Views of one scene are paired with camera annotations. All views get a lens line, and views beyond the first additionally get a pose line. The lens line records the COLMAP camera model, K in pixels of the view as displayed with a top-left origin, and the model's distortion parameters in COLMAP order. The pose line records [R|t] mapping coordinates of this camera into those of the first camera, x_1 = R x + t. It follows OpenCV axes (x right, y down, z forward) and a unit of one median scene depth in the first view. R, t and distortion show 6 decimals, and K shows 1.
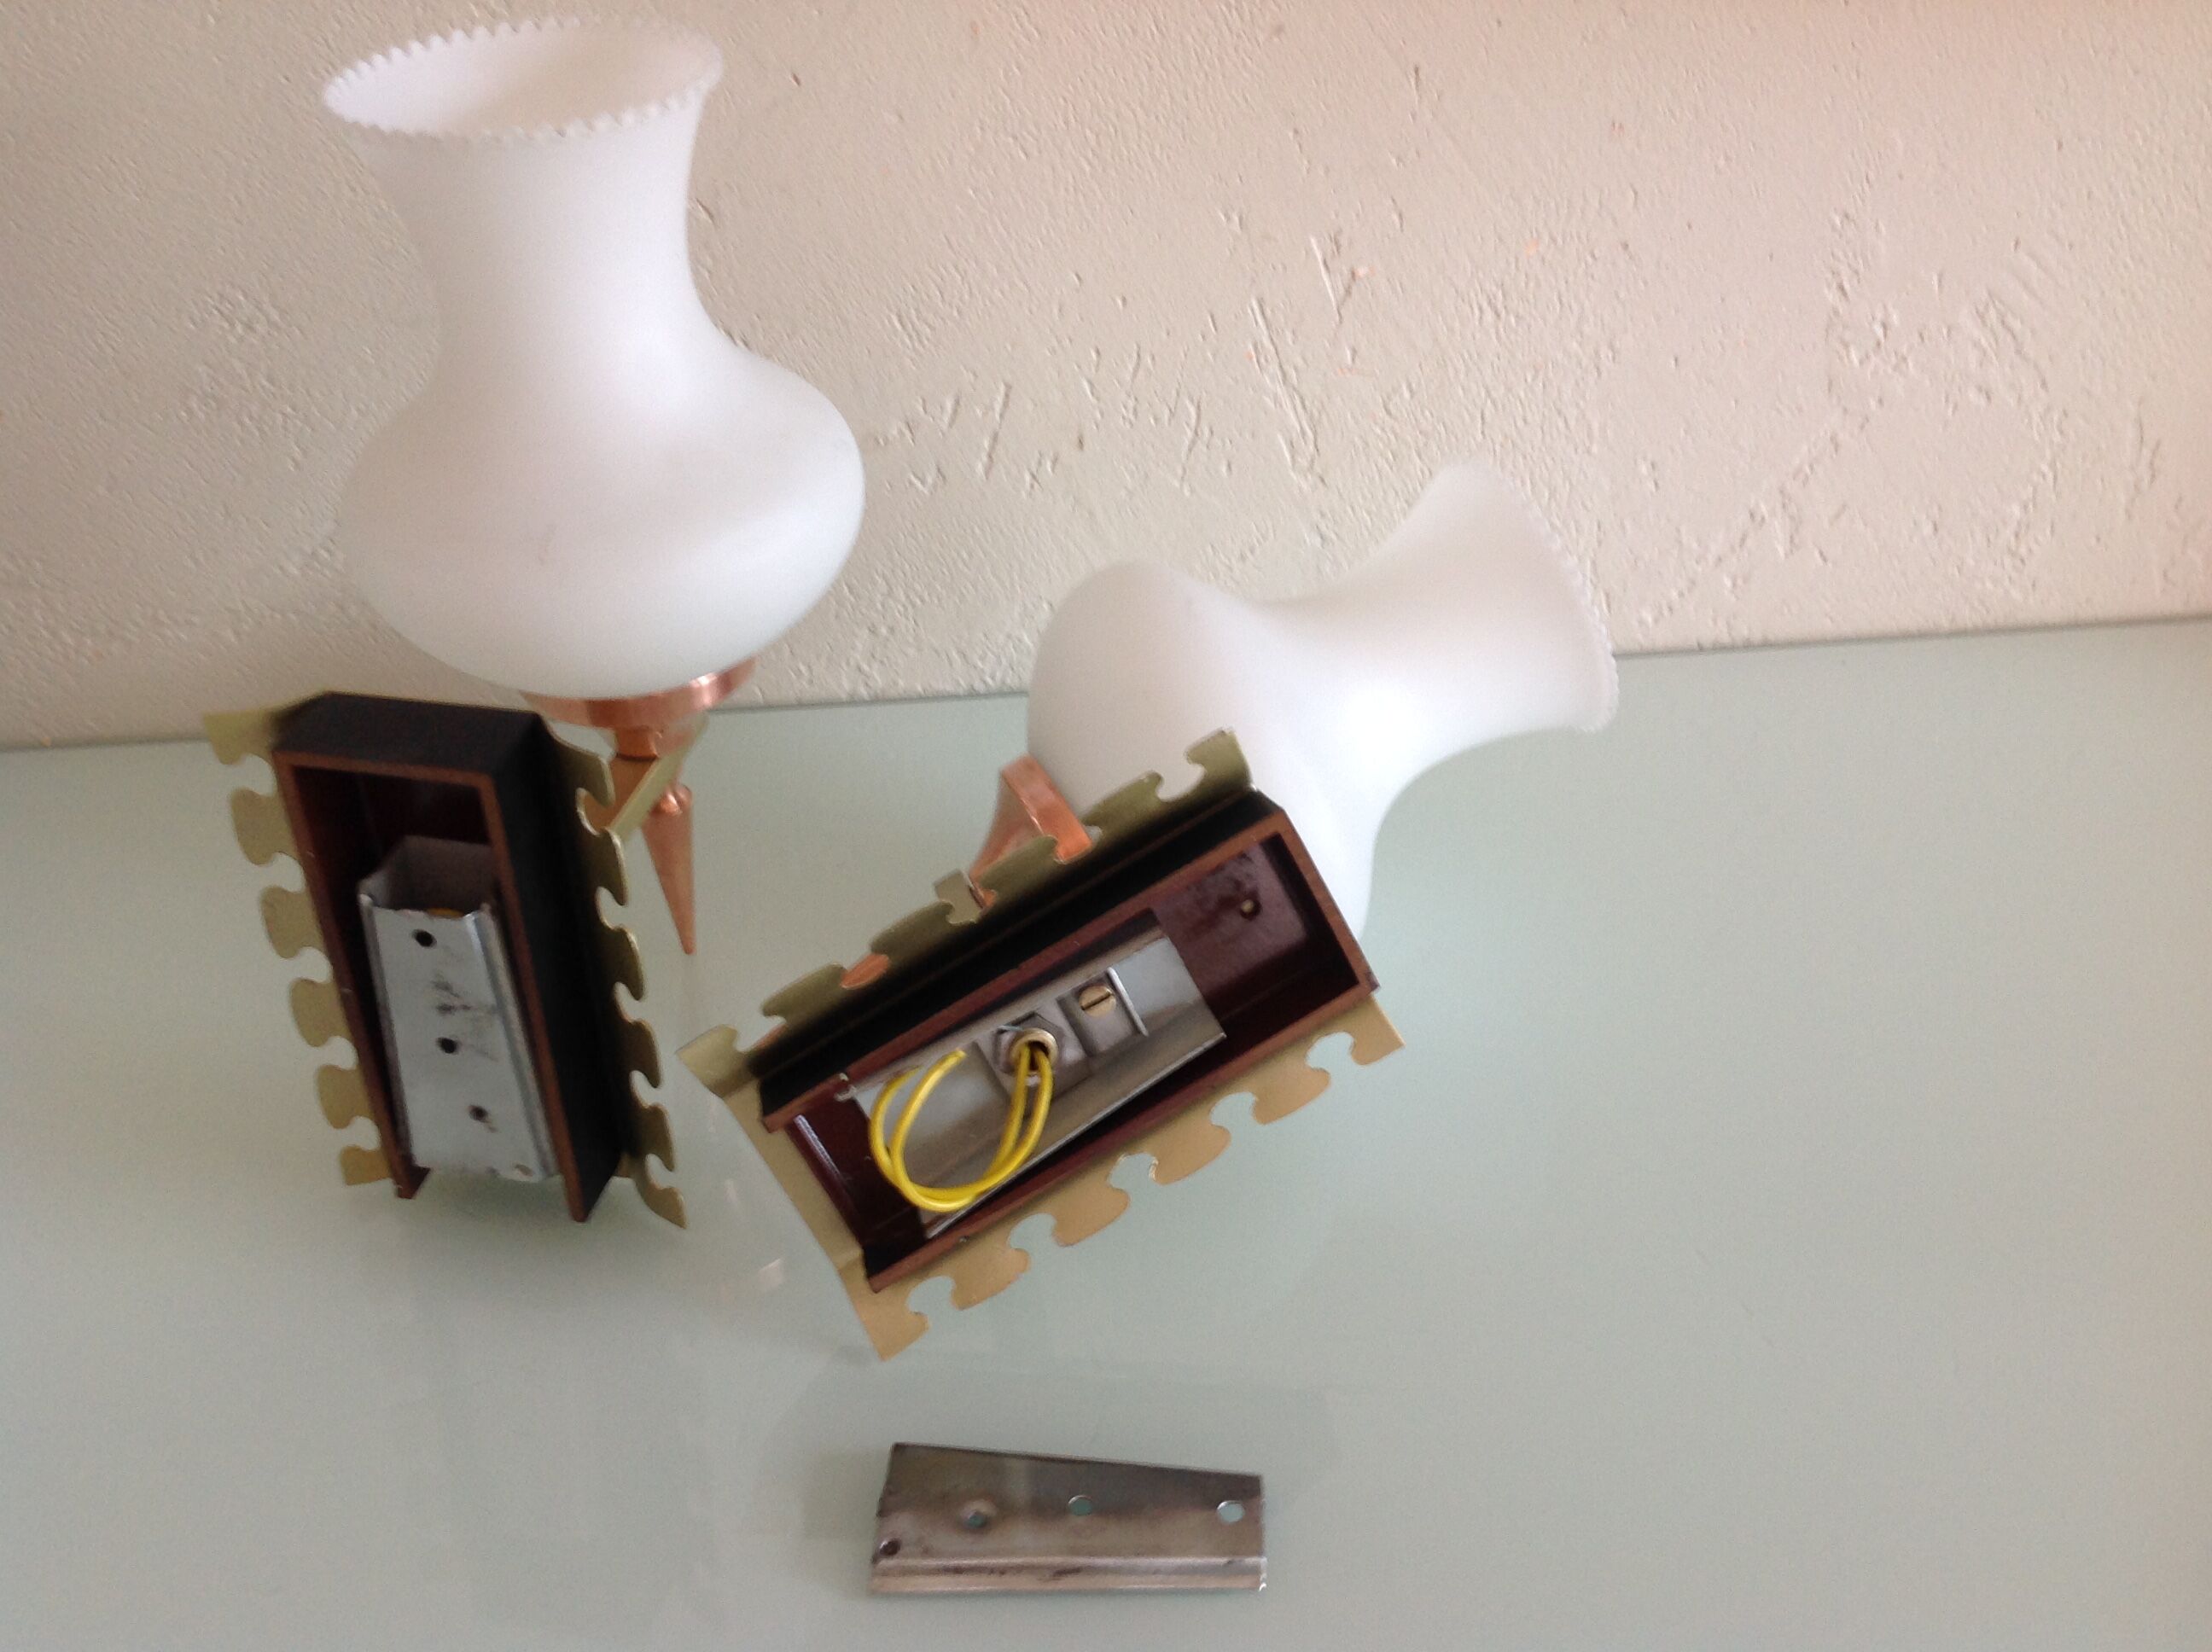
lens RADIAL K [[2113.1, 0, 1106.0], [0, 2113.1, 826.0], [0, 0, 1]] dist [0.123747, -0.305342]
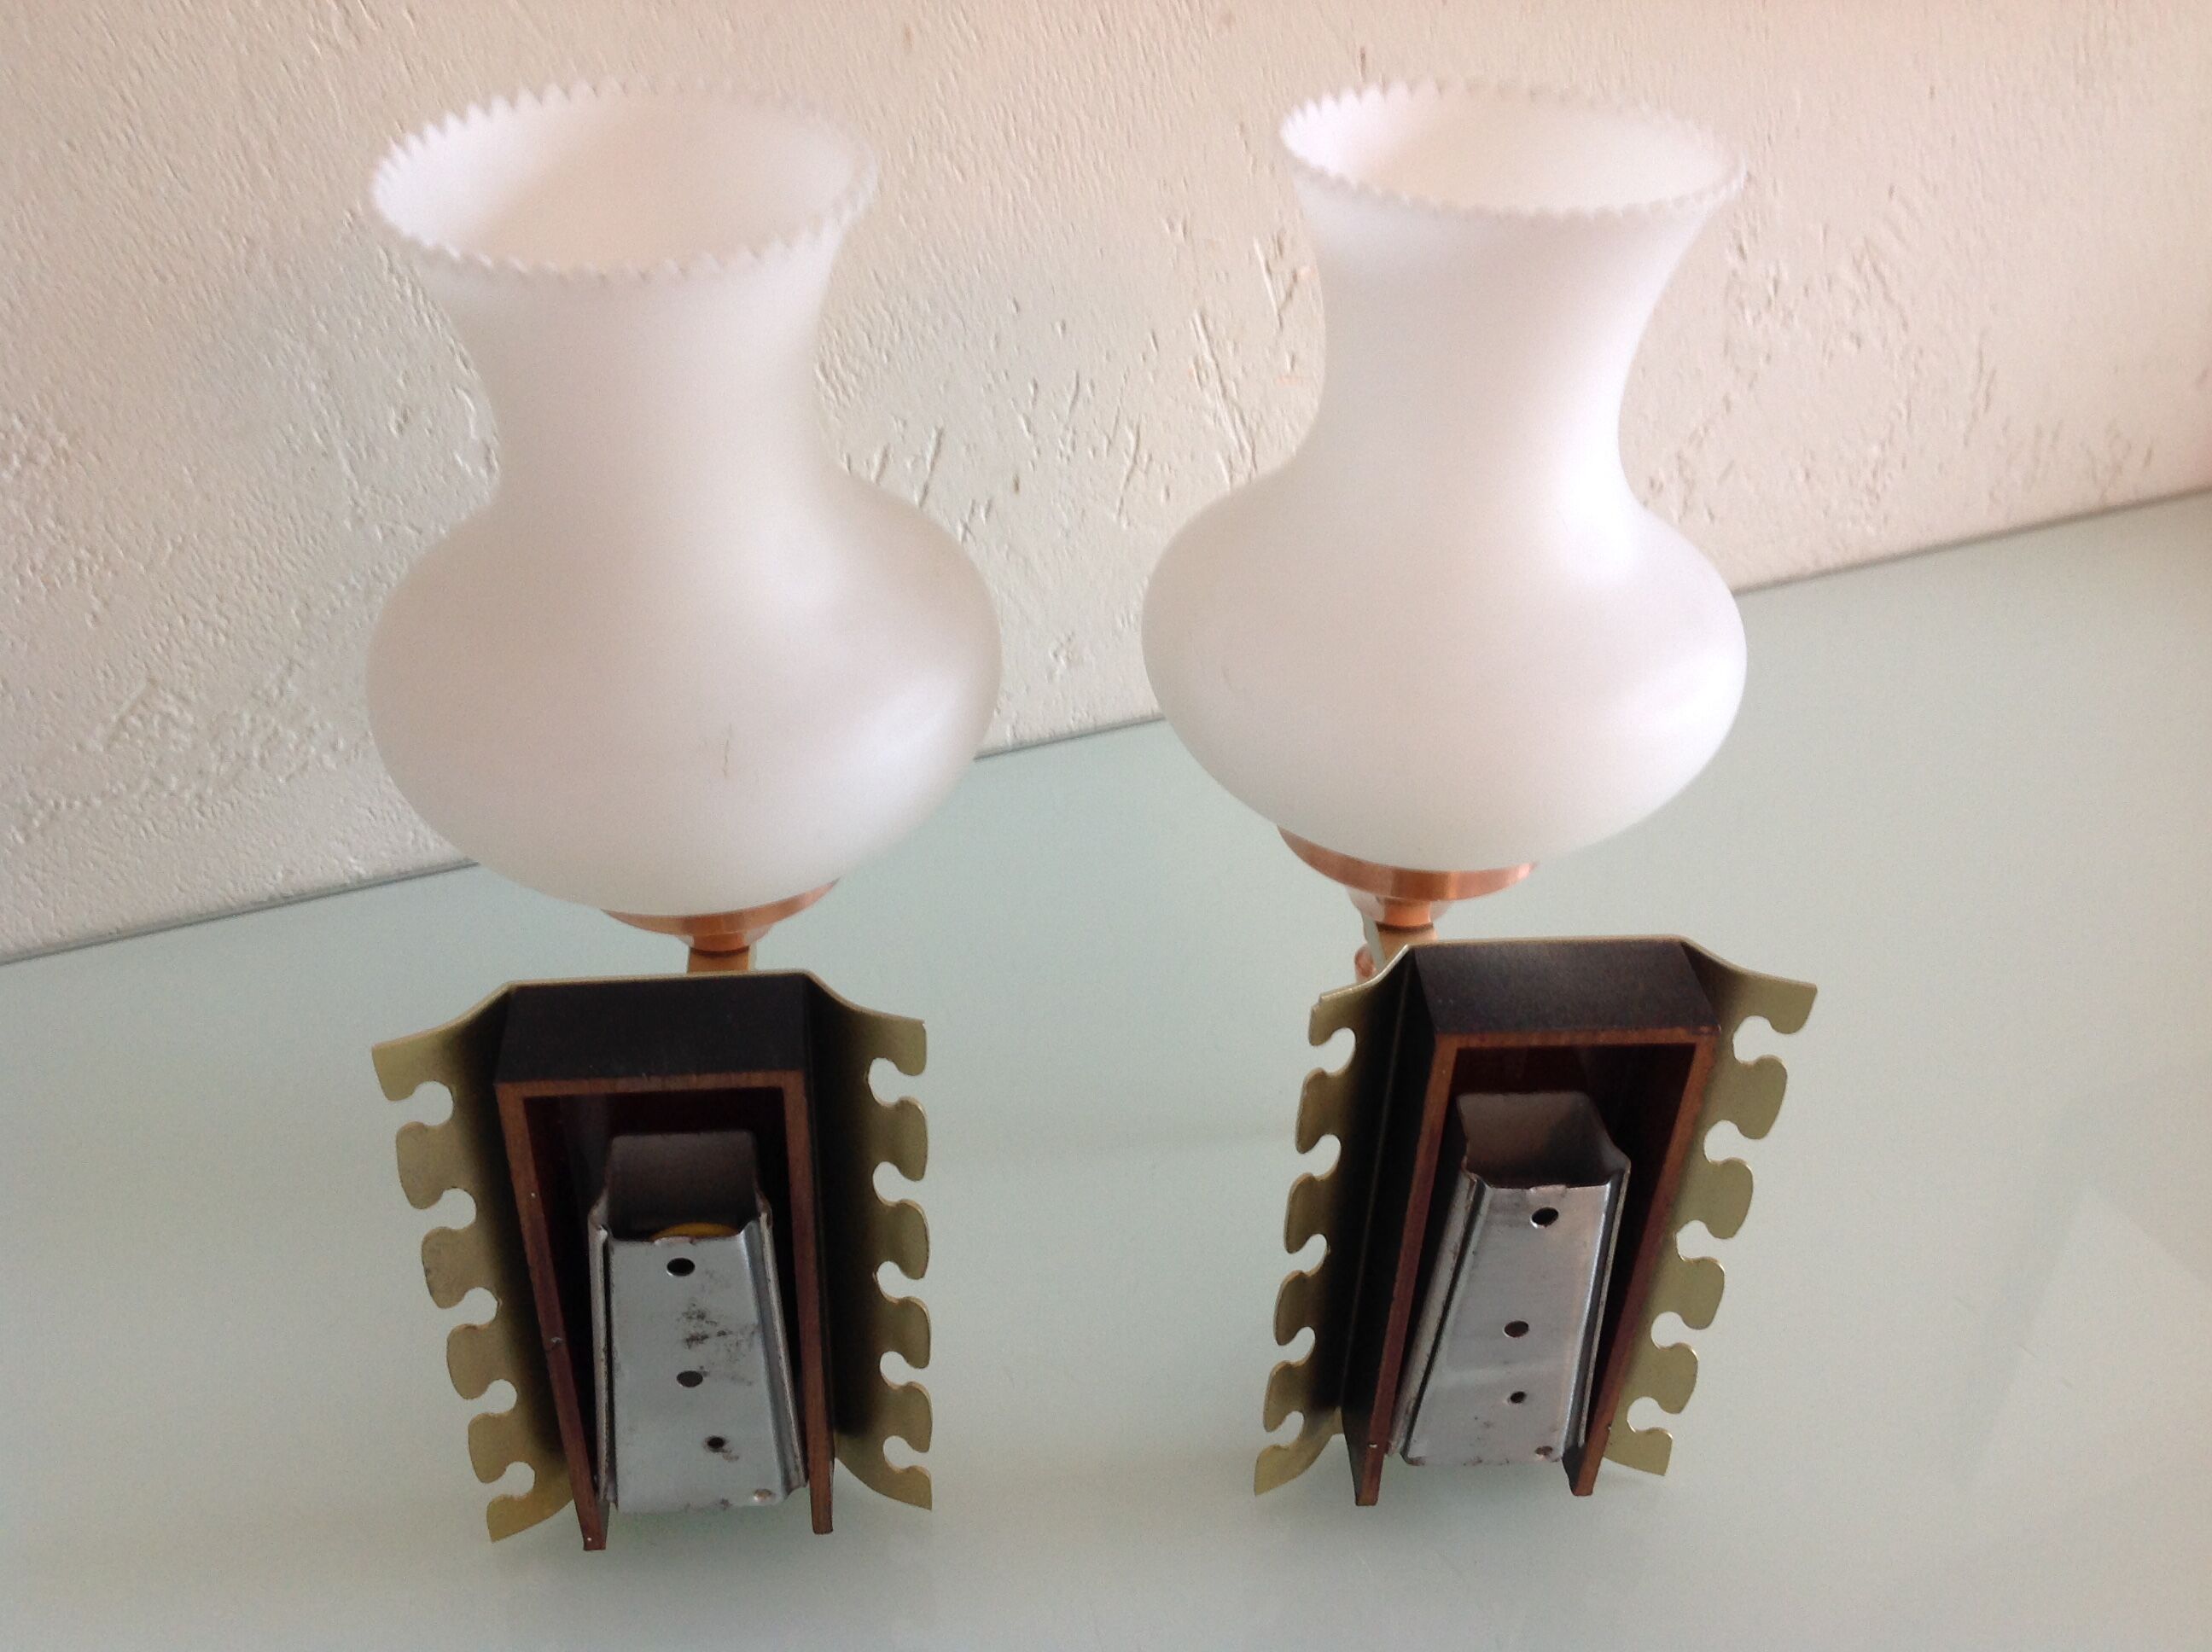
lens RADIAL K [[2105.3, 0, 1106.0], [0, 2105.3, 826.0], [0, 0, 1]] dist [0.109924, -0.251806]
pose [[0.955434, -0.143757, 0.257837, -0.227430], [0.130892, 0.989165, 0.066479, -0.093052], [-0.264600, -0.029768, 0.963899, 0.126540]]
